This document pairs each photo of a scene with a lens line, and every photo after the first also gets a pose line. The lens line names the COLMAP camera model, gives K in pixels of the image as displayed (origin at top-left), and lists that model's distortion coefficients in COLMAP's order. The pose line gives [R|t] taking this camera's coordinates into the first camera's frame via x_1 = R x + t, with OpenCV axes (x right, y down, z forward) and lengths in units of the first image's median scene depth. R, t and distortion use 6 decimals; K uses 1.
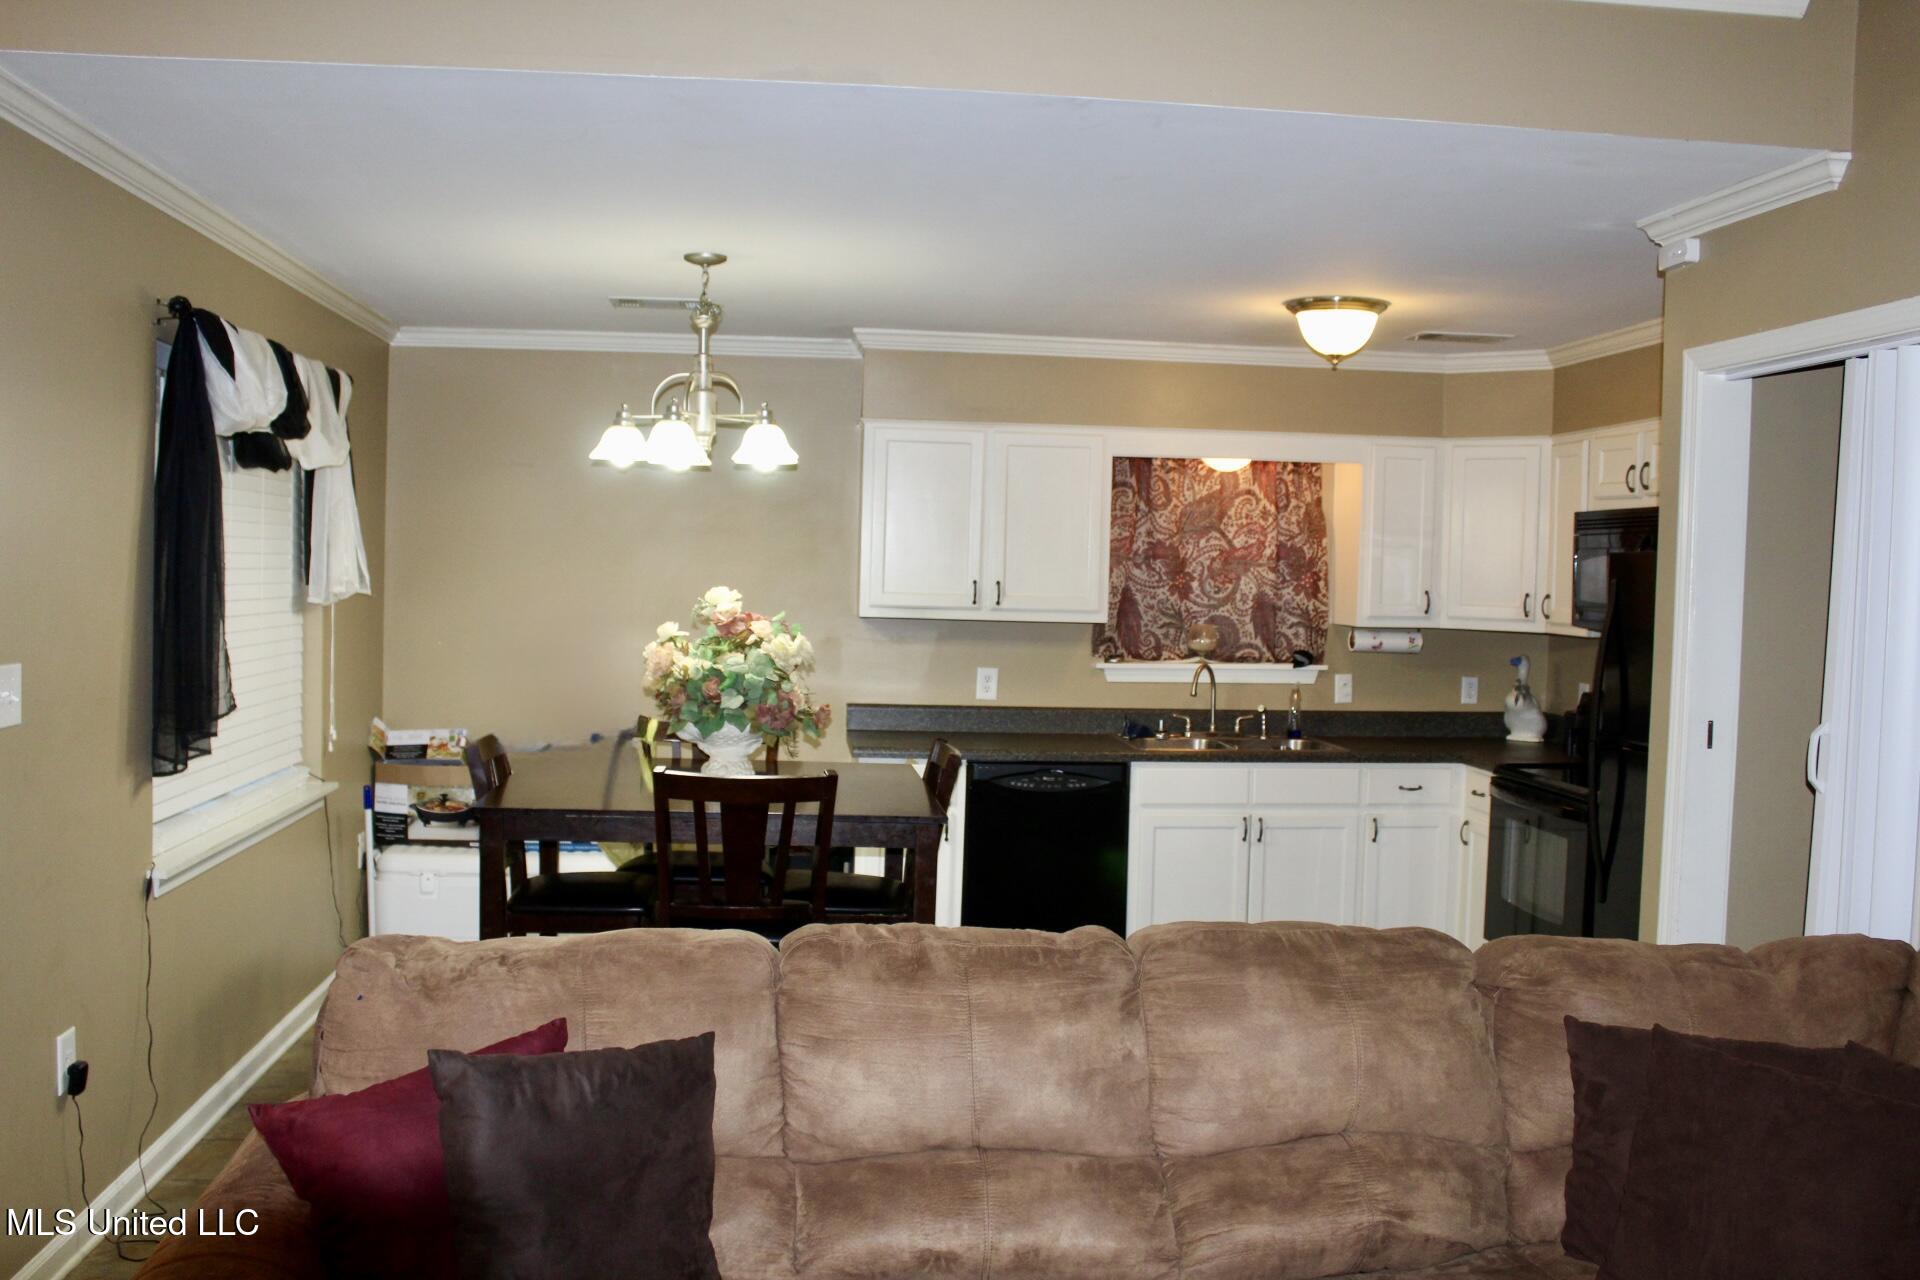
lens RADIAL K [[1758.6, 0, 960.0], [0, 1758.6, 640.0], [0, 0, 1]] dist [-0.123279, 0.002728]
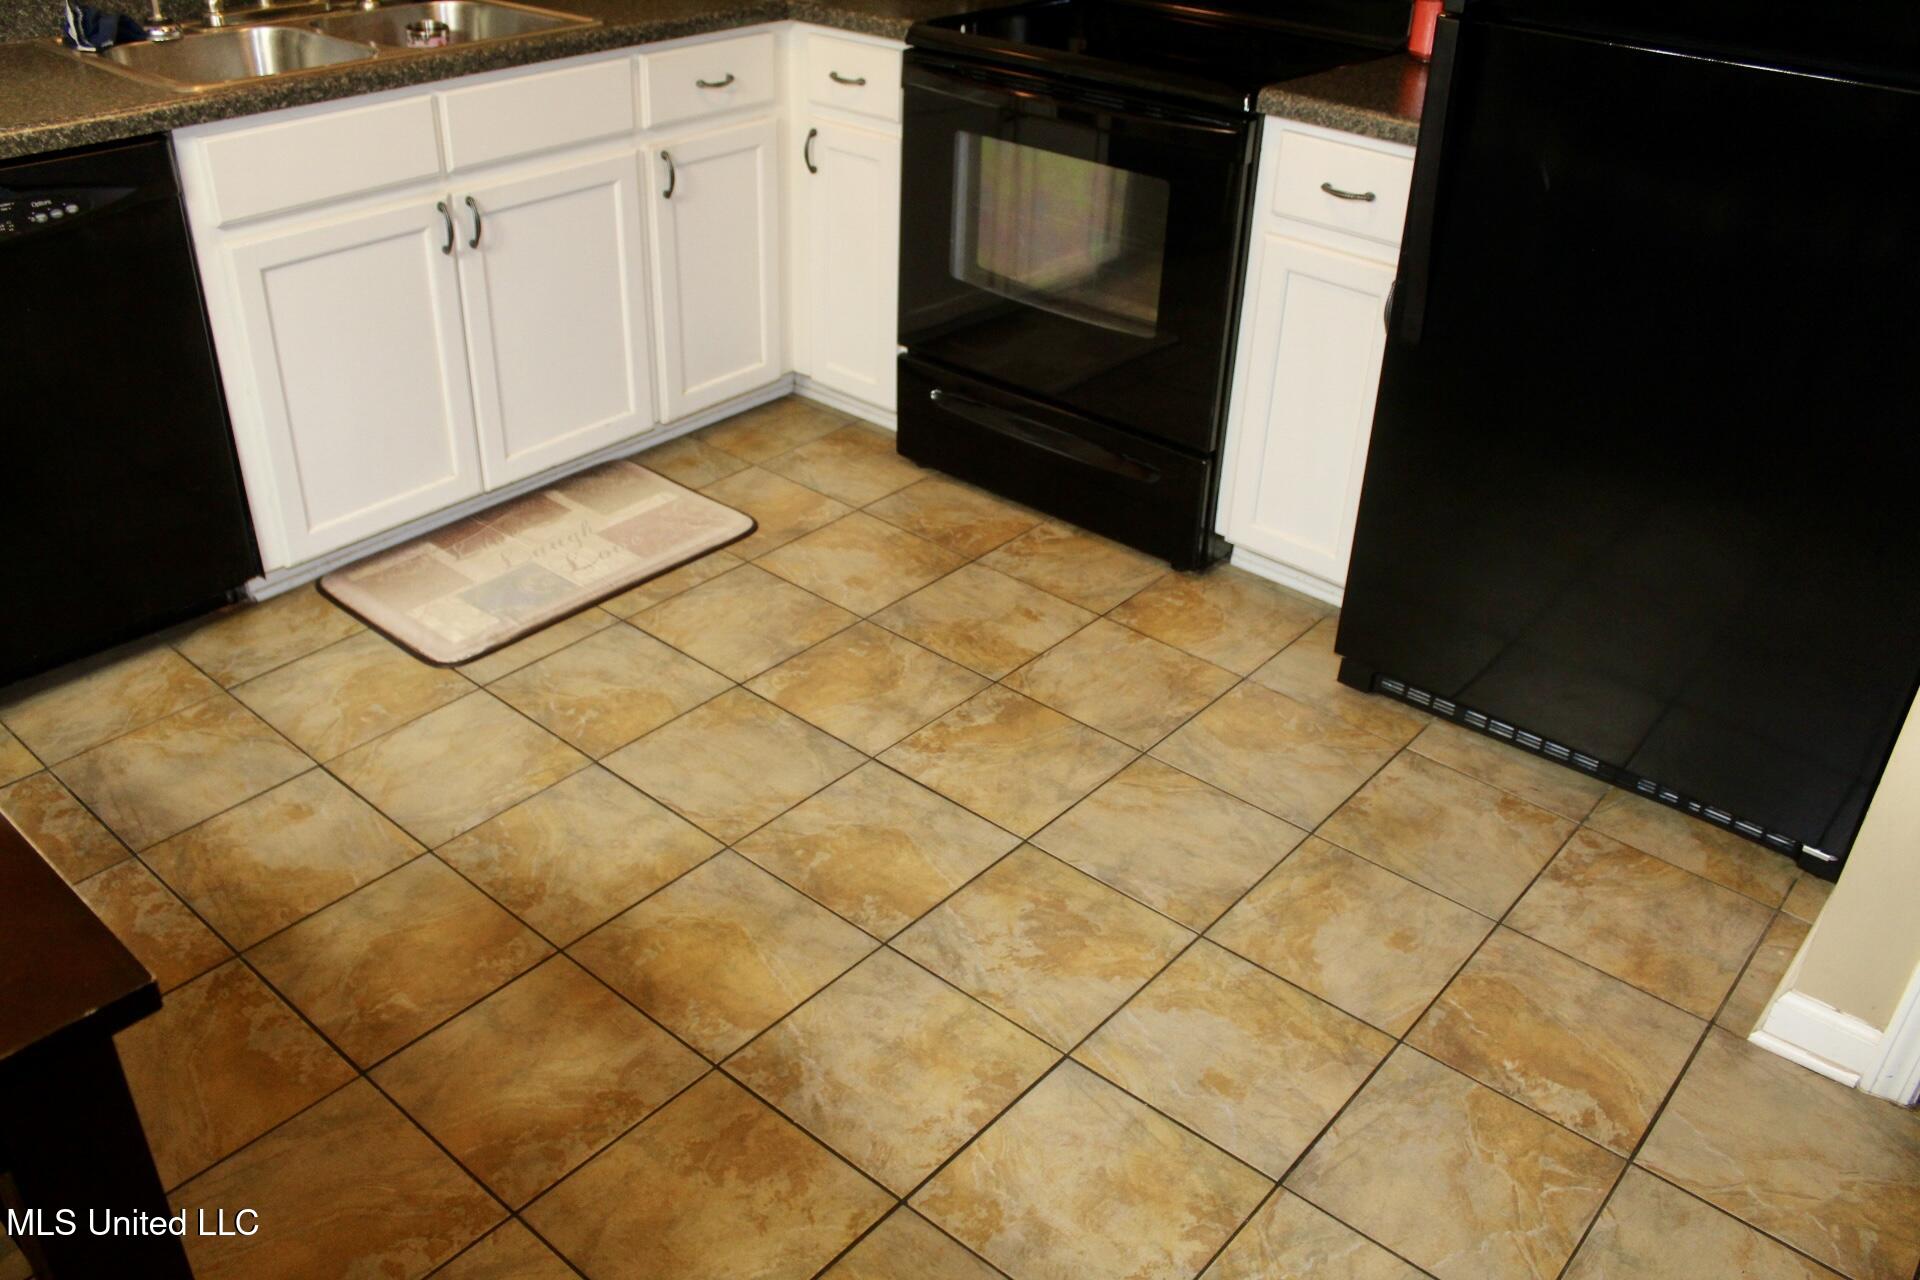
lens RADIAL K [[1582.5, 0, 932.4], [0, 1582.5, 637.7], [0, 0, 1]] dist [-0.158815, 0.150512]
pose [[0.739037, -0.351155, 0.574904, -0.014705], [0.016621, 0.862642, 0.505541, -0.003875], [-0.673460, -0.364058, 0.643361, 0.555759]]
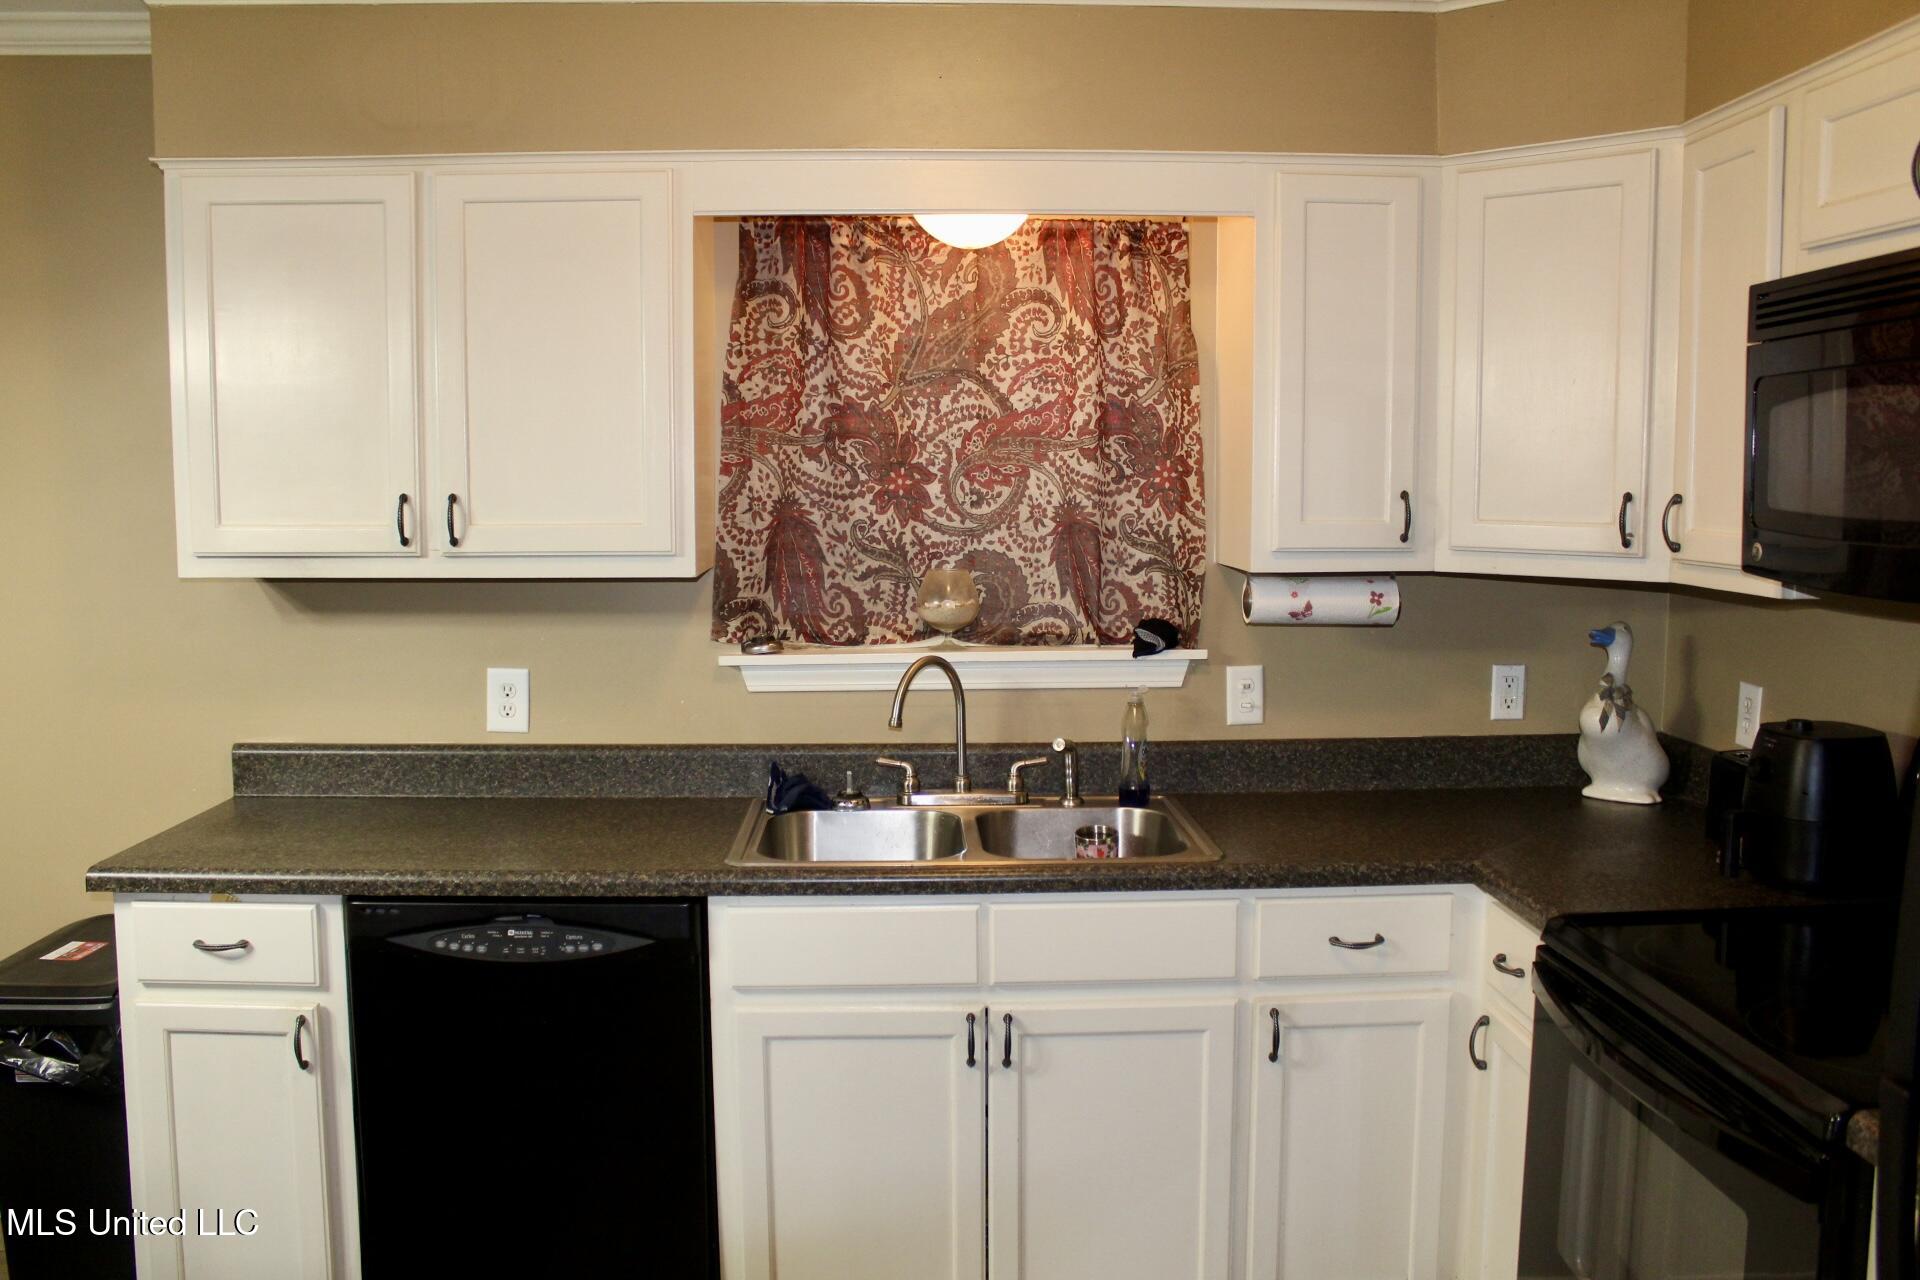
lens RADIAL K [[1629.7, 0, 960.0], [0, 1629.7, 640.0], [0, 0, 1]] dist [-0.152863, 0.121623]
pose [[0.996909, -0.017046, -0.076691, 0.176660], [0.021394, 0.998189, 0.056226, -0.014944], [0.075593, -0.057693, 0.995468, 0.547338]]
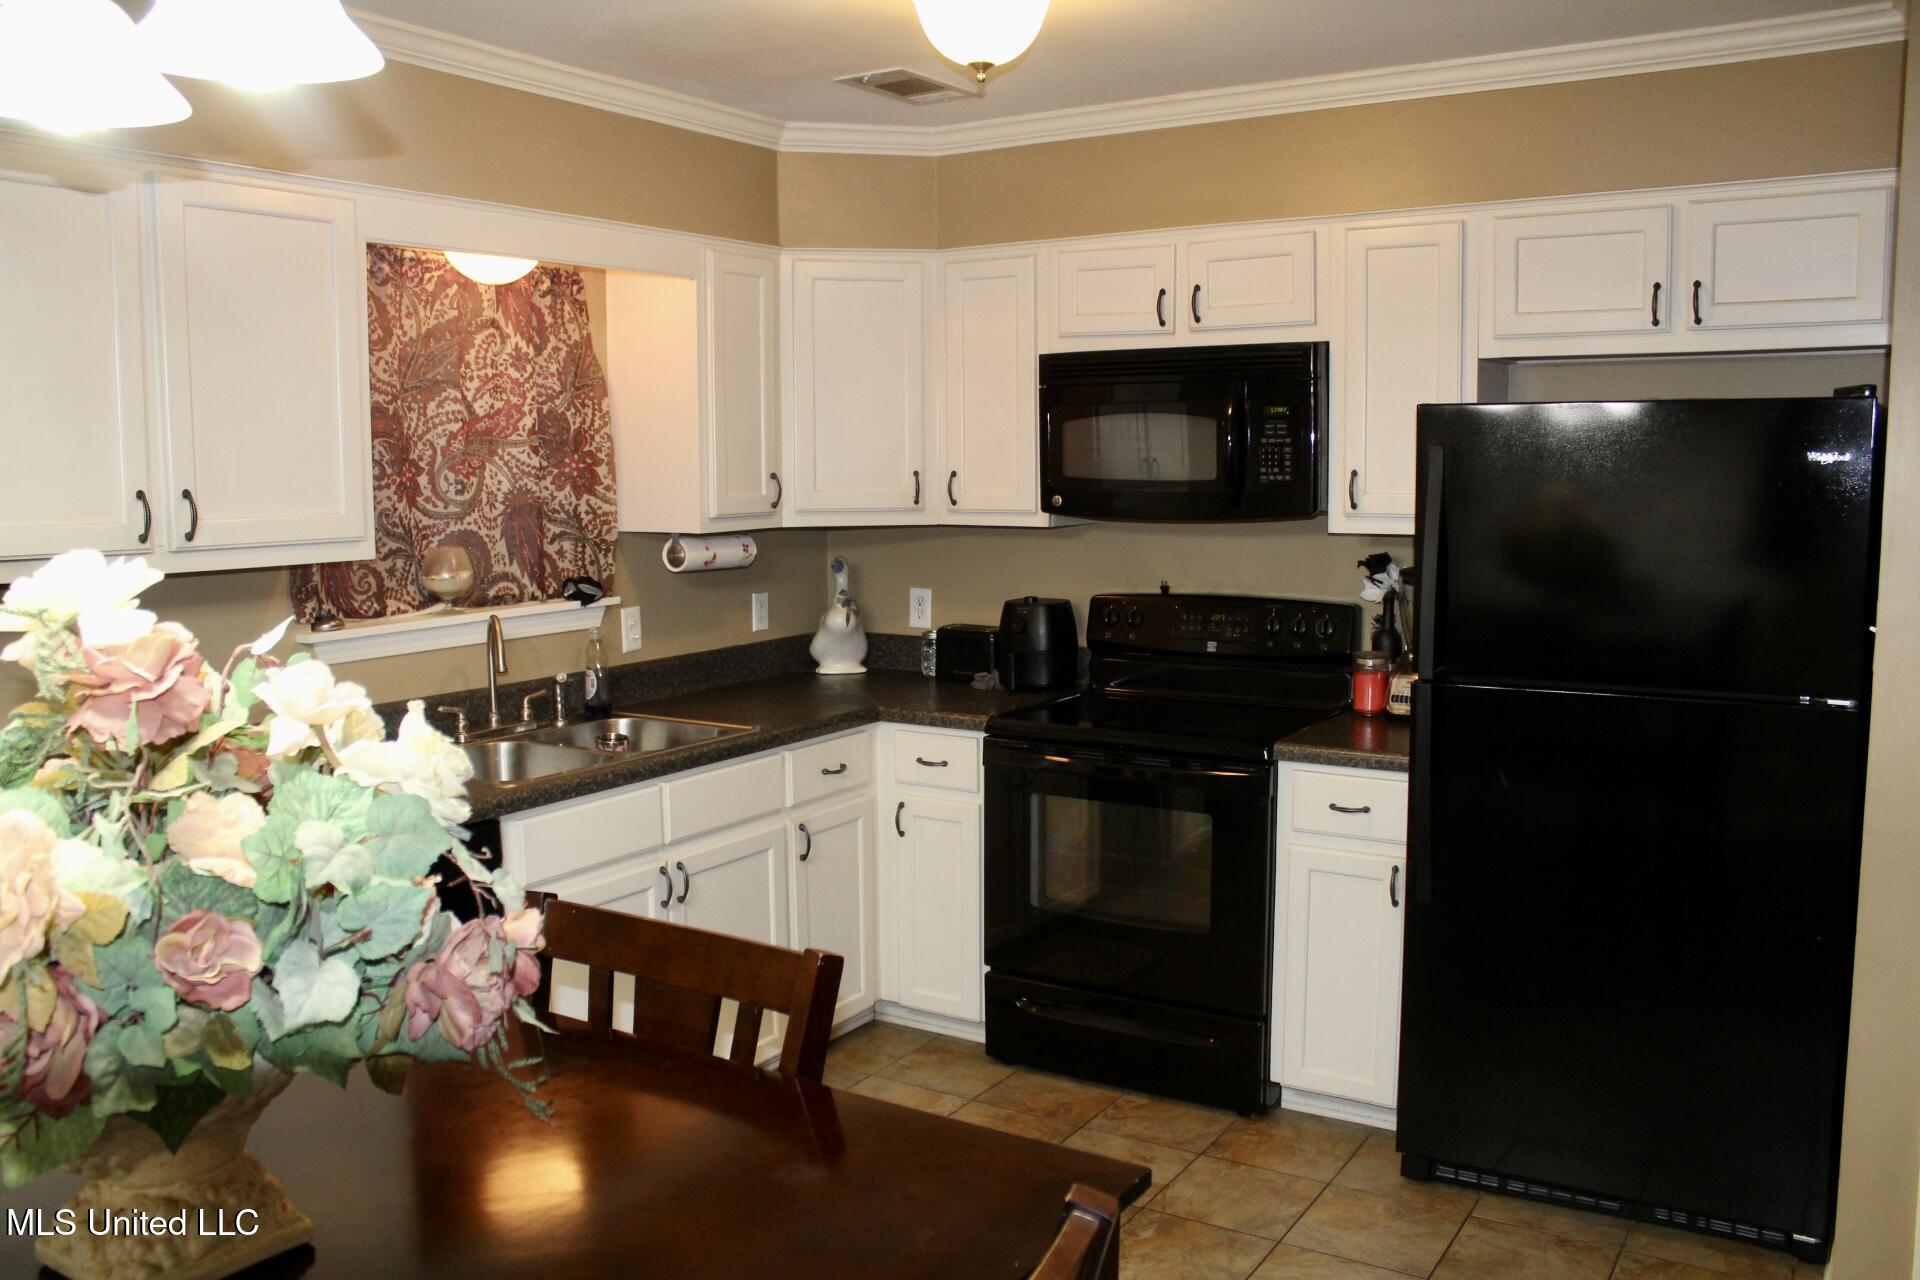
lens RADIAL K [[1582.5, 0, 932.4], [0, 1582.5, 637.7], [0, 0, 1]] dist [-0.158815, 0.150512]
pose [[0.635469, -0.115320, 0.763466, -0.160774], [0.056106, 0.993066, 0.103301, -0.023831], [-0.770085, -0.022810, 0.637533, 0.541782]]
